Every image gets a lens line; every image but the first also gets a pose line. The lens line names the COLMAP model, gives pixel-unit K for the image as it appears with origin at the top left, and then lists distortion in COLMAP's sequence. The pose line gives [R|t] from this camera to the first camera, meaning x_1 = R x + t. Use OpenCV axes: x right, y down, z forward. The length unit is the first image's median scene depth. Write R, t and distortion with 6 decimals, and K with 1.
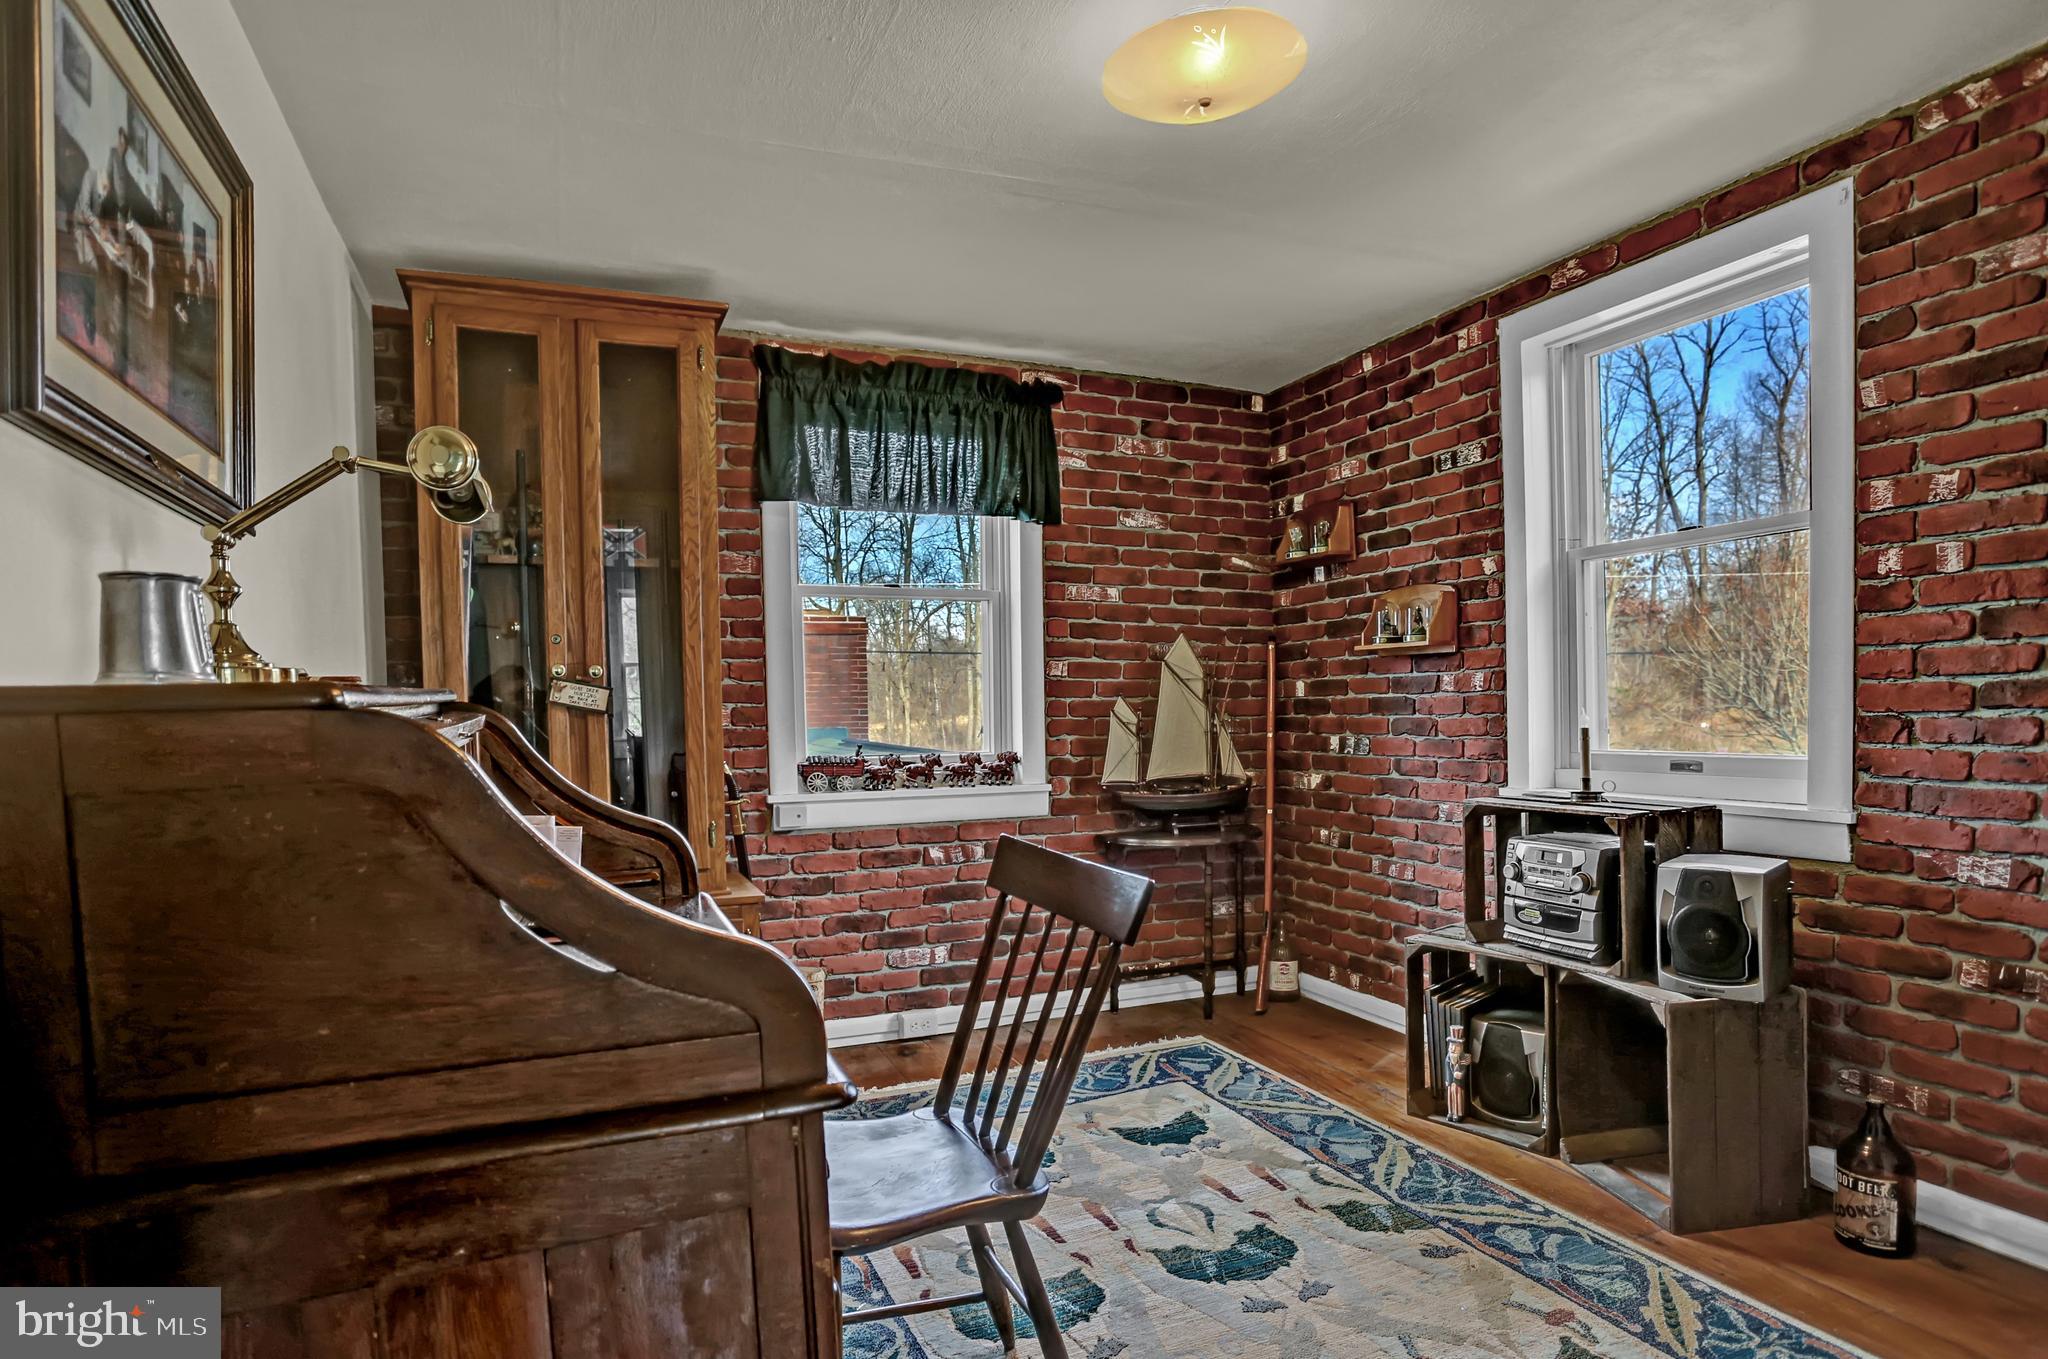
lens RADIAL K [[1116.8, 0, 1024.1], [0, 1116.8, 702.0], [0, 0, 1]] dist [-0.075826, 0.040993]
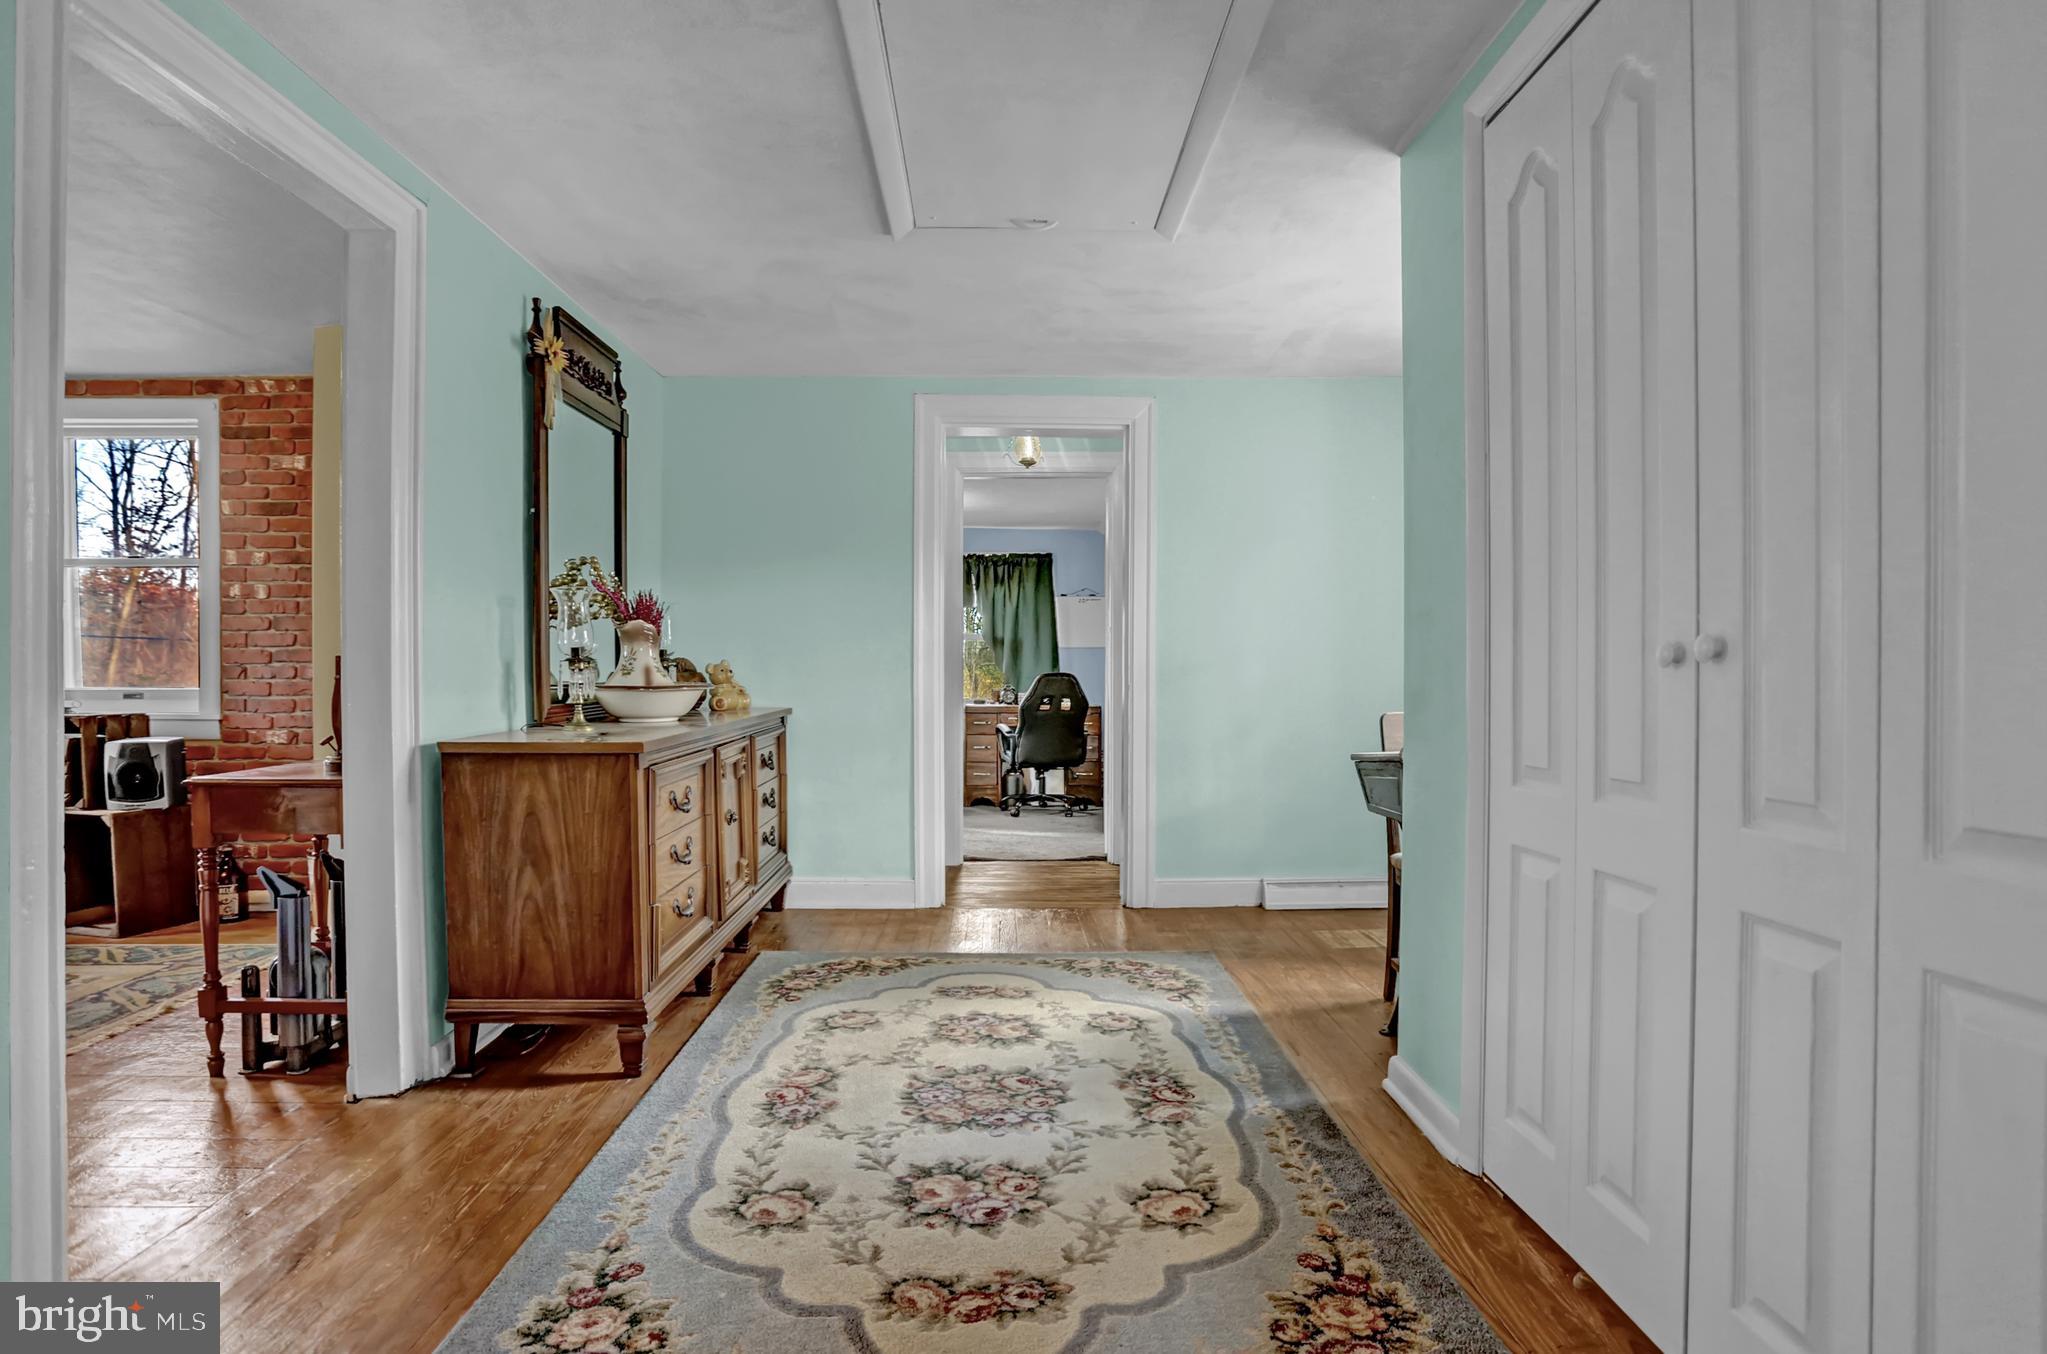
lens RADIAL K [[1043.9, 0, 1002.5], [0, 1043.9, 705.4], [0, 0, 1]] dist [-0.069700, 0.031304]
pose [[0.362037, -0.008412, 0.932126, -0.469780], [-0.002918, 0.999944, 0.010157, 0.064750], [-0.932159, -0.006397, 0.361993, -1.059490]]
